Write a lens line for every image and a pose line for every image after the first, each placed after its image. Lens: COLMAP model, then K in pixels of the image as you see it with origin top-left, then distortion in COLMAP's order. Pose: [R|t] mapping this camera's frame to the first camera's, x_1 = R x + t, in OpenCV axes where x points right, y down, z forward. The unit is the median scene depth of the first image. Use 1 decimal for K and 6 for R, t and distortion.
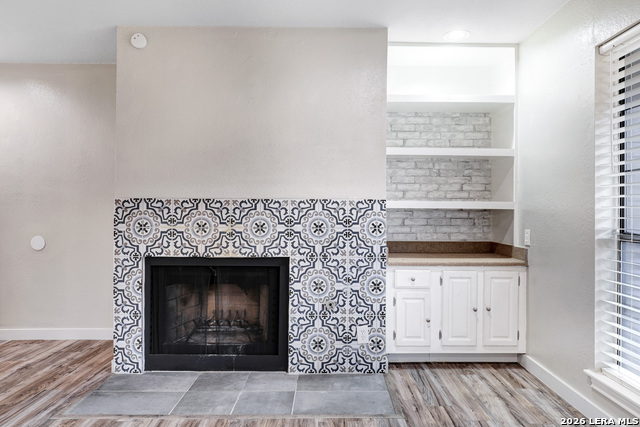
lens RADIAL K [[391.2, 0, 321.7], [0, 391.2, 209.4], [0, 0, 1]] dist [-0.001251, -0.000272]
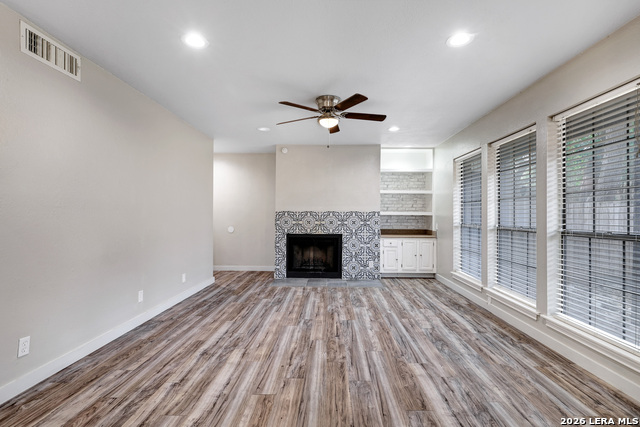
lens RADIAL K [[308.2, 0, 320.0], [0, 308.2, 213.5], [0, 0, 1]] dist [-0.000221, 0.000271]
pose [[0.999843, 0.000291, -0.017702, -0.191361], [-0.000431, 0.999969, -0.007862, 0.003712], [0.017699, 0.007869, 0.999812, -1.014681]]
